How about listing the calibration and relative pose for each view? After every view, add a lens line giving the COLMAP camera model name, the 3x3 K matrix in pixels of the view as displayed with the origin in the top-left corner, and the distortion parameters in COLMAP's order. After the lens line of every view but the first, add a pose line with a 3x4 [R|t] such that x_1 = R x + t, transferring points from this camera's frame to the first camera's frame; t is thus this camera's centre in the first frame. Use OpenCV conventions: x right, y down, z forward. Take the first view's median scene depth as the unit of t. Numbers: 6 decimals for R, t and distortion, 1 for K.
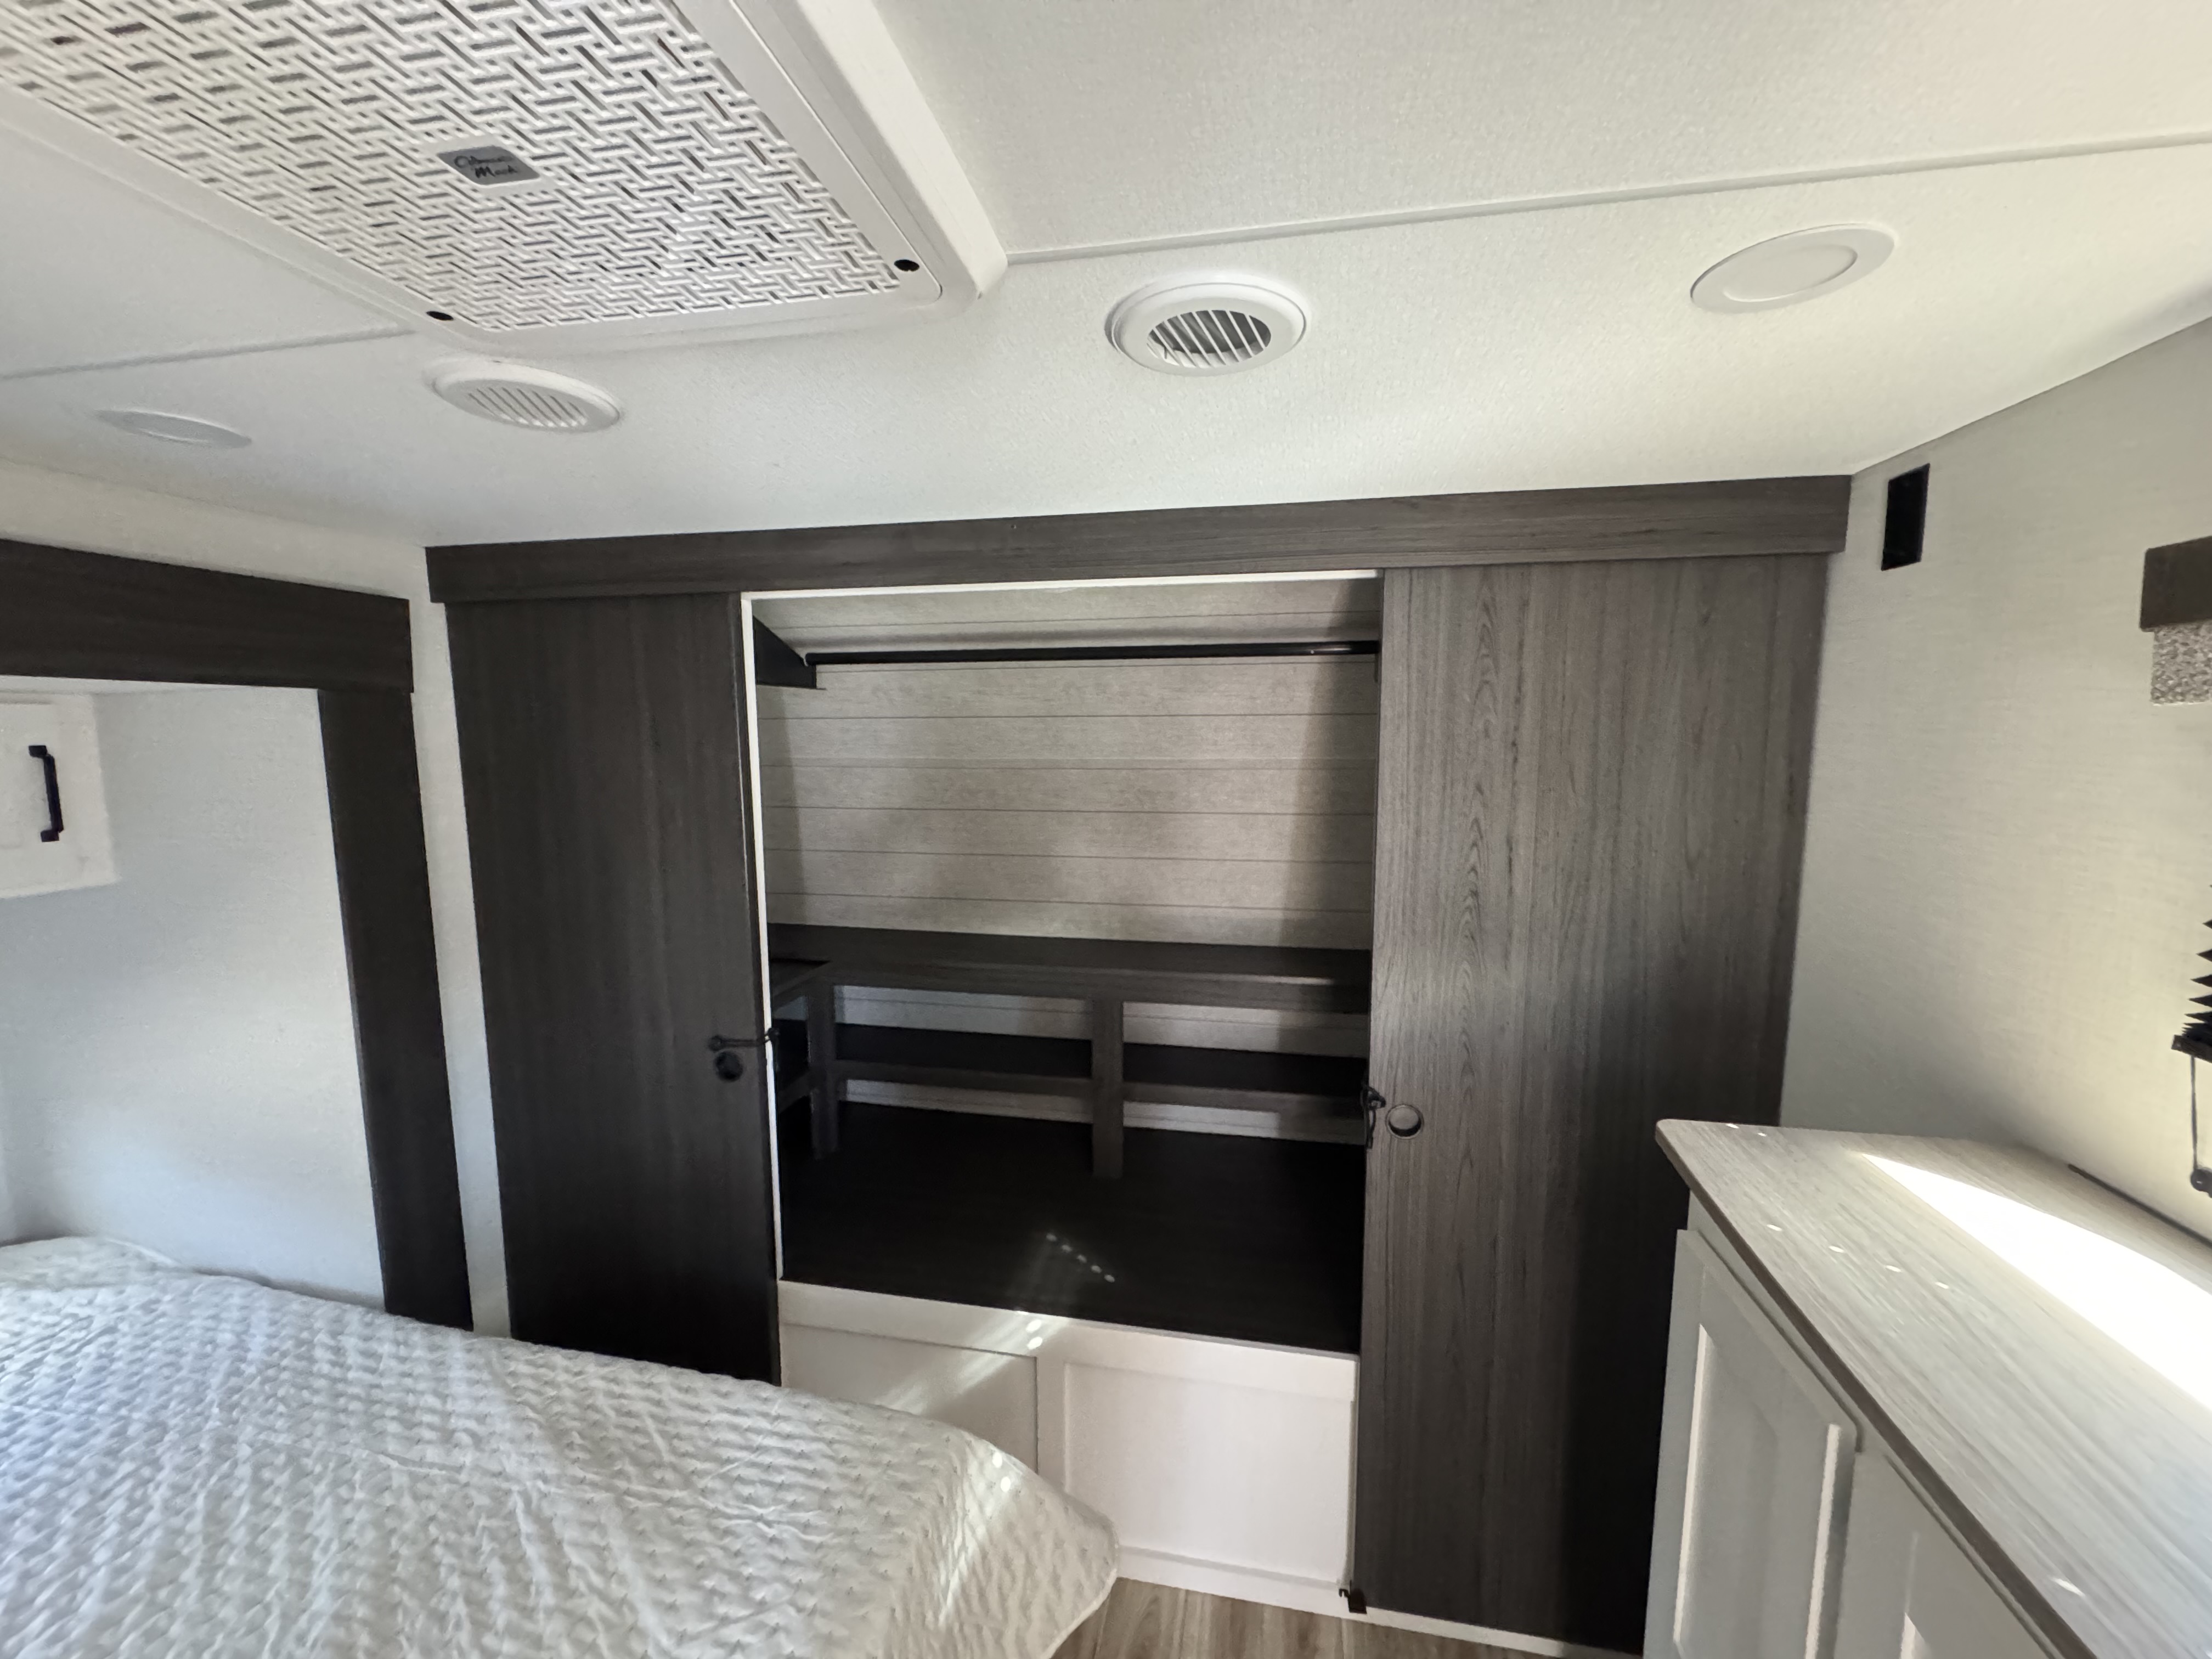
lens RADIAL K [[882.0, 0, 1099.1], [0, 882.0, 832.4], [0, 0, 1]] dist [-0.001728, -0.001121]
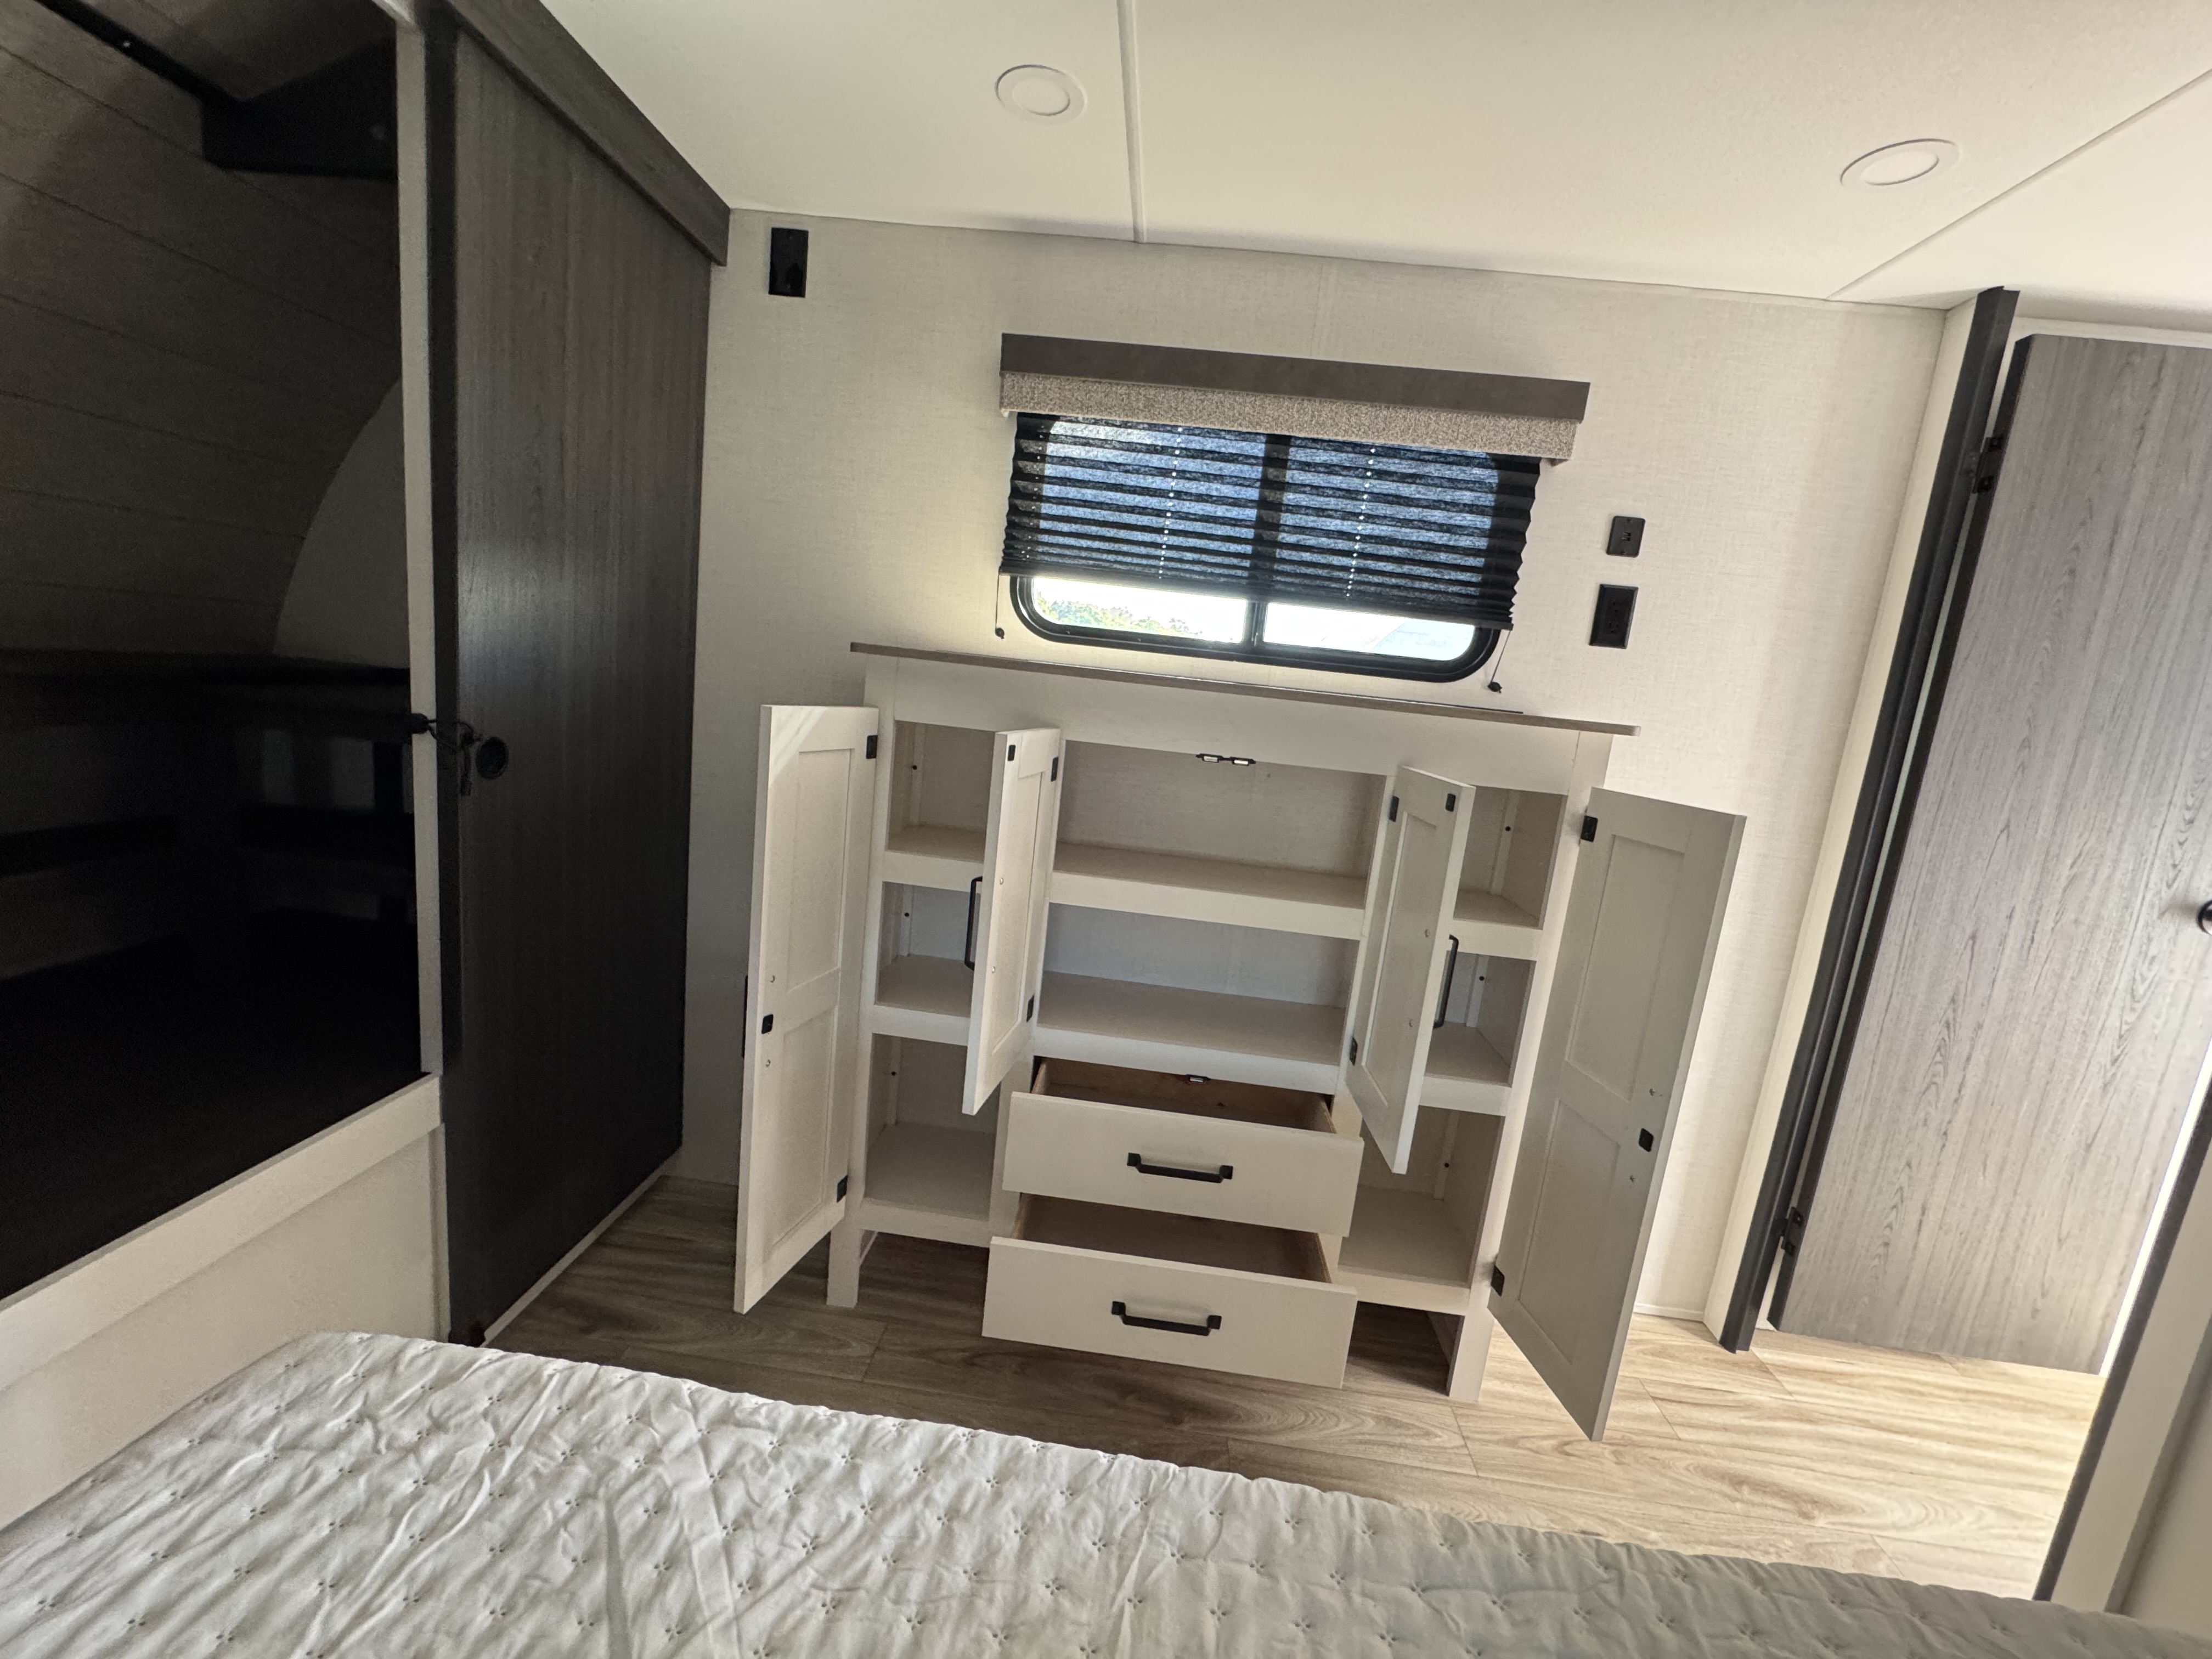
lens RADIAL K [[882.0, 0, 1104.3], [0, 882.0, 824.9], [0, 0, 1]] dist [-0.001728, -0.001121]
pose [[-0.127627, -0.168798, 0.977353, -0.673907], [0.008458, 0.985190, 0.171256, 0.288392], [-0.991786, 0.030124, -0.124310, 0.592811]]
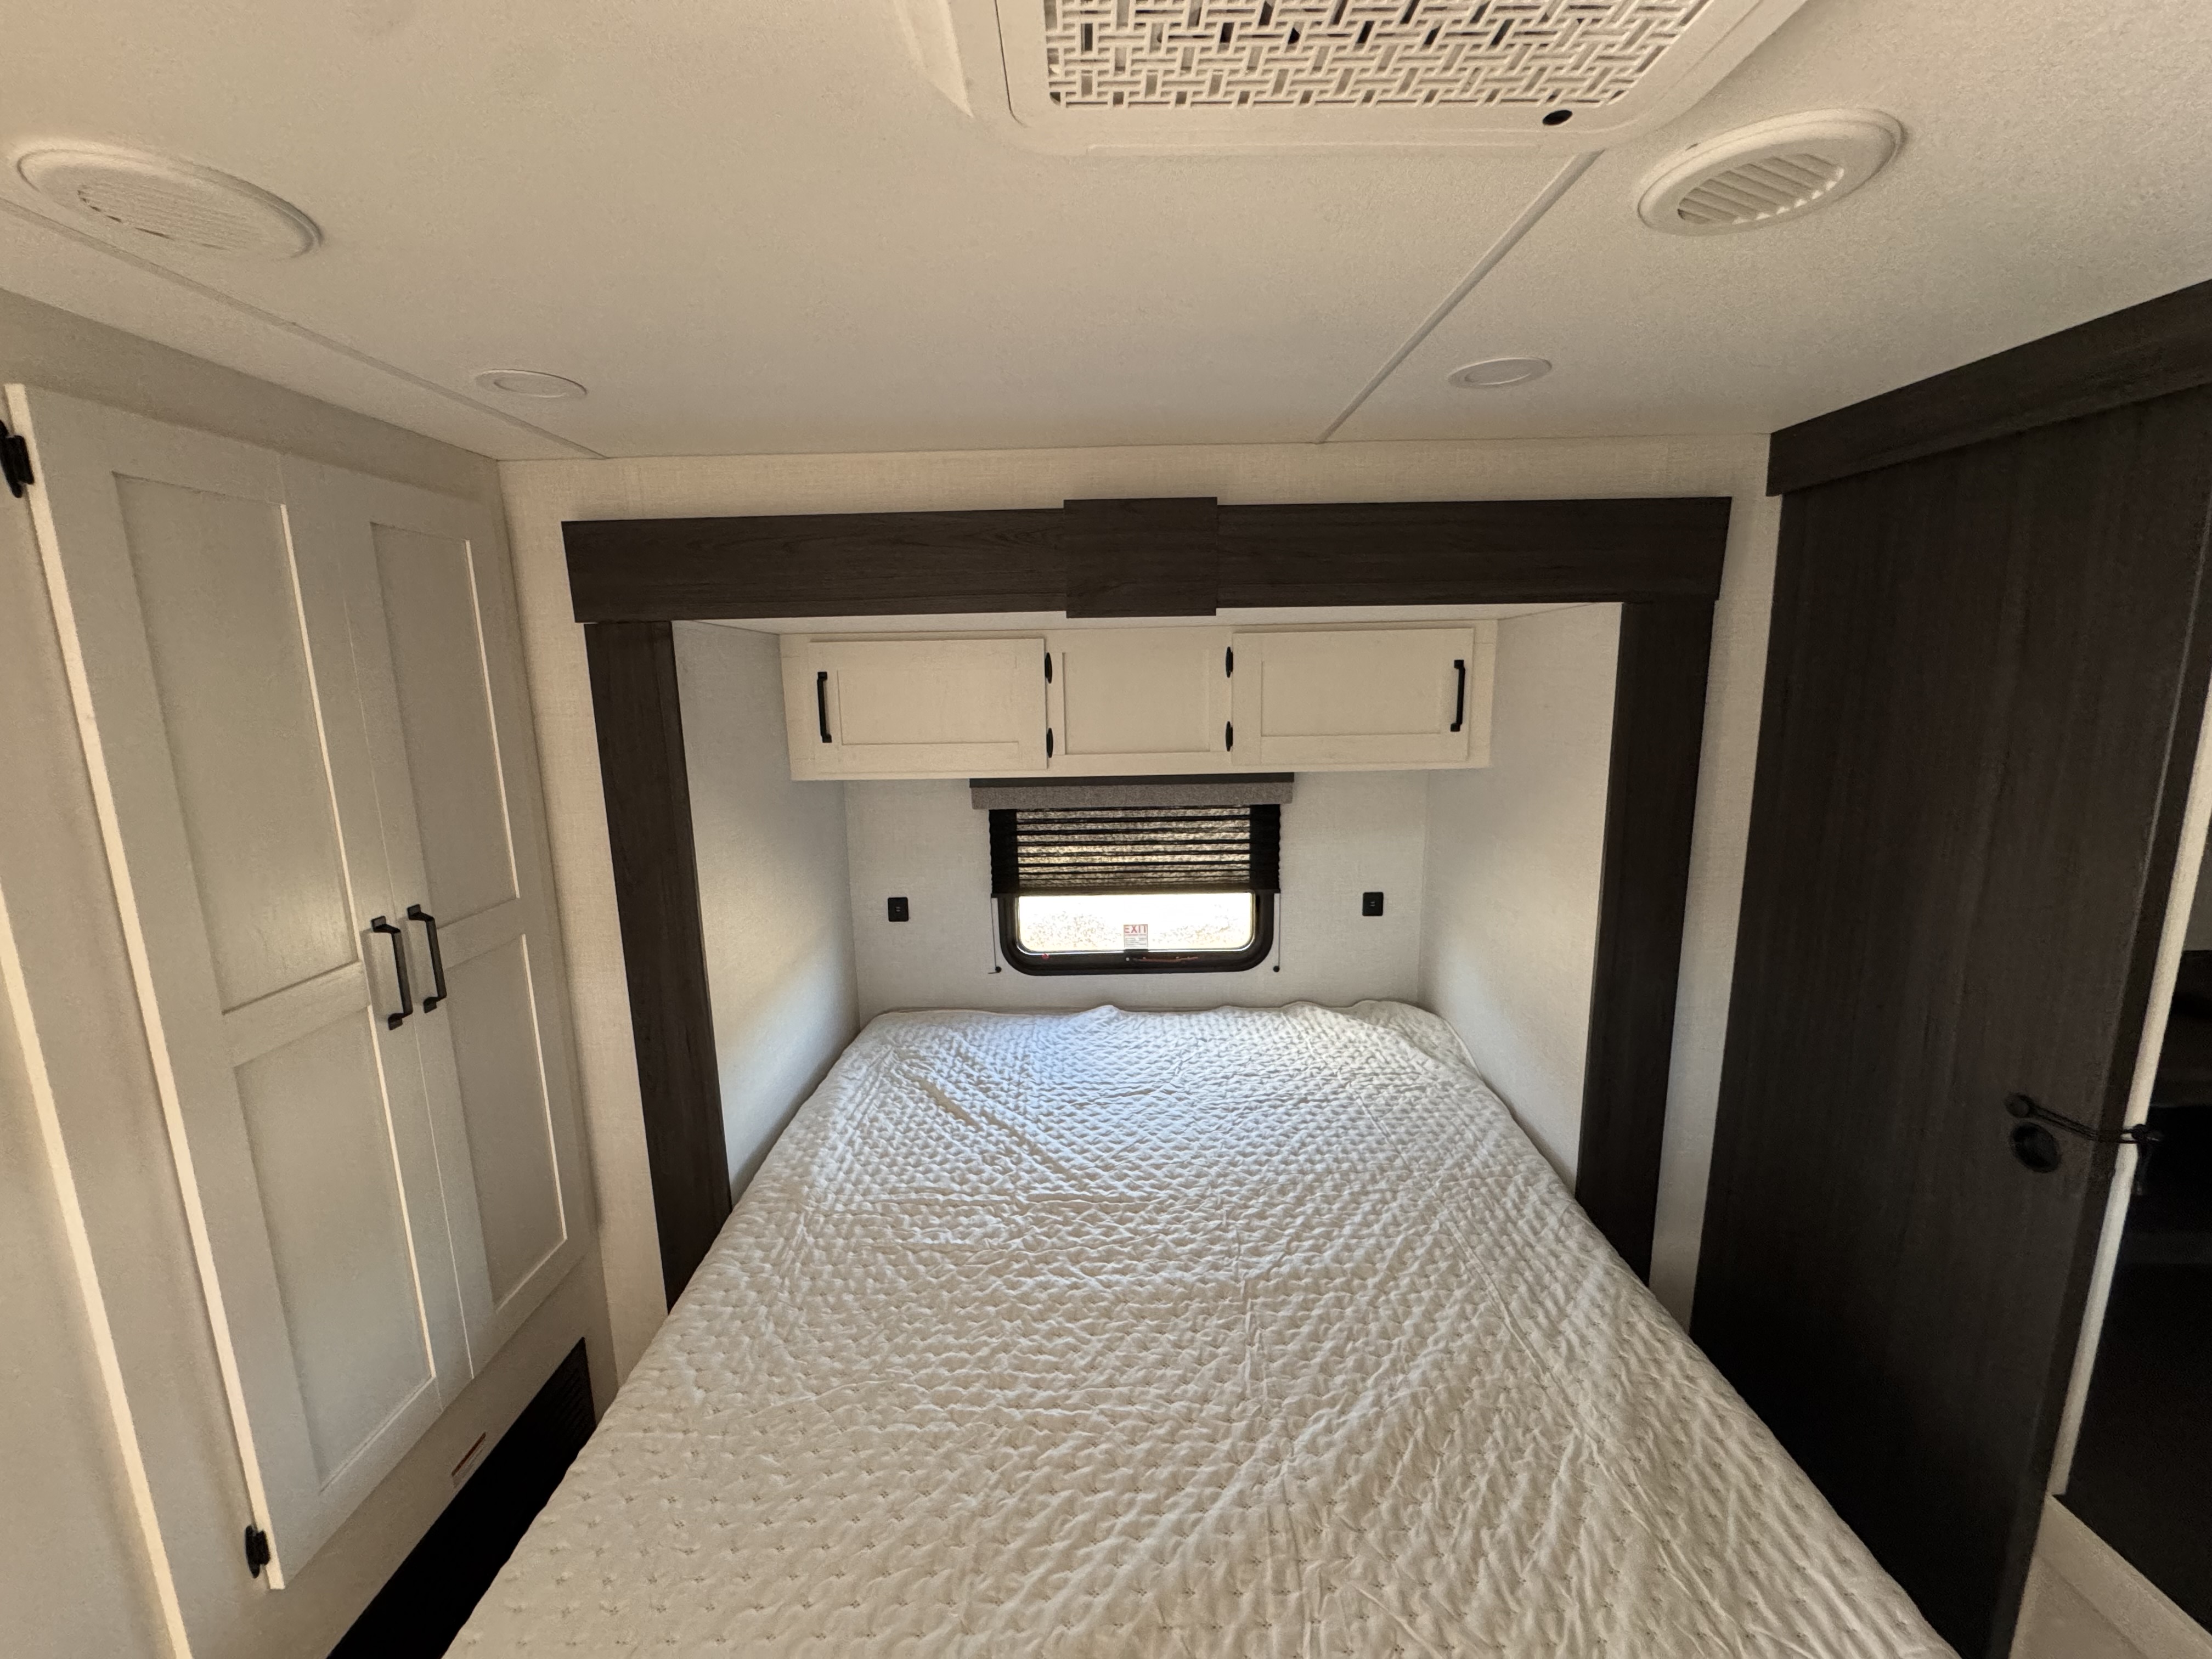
lens RADIAL K [[882.0, 0, 1099.9], [0, 882.0, 828.0], [0, 0, 1]] dist [-0.001728, -0.001121]
pose [[0.191656, 0.173616, -0.965984, 0.048909], [-0.097168, 0.982751, 0.157351, -0.004801], [0.976640, 0.063705, 0.205220, 0.222444]]
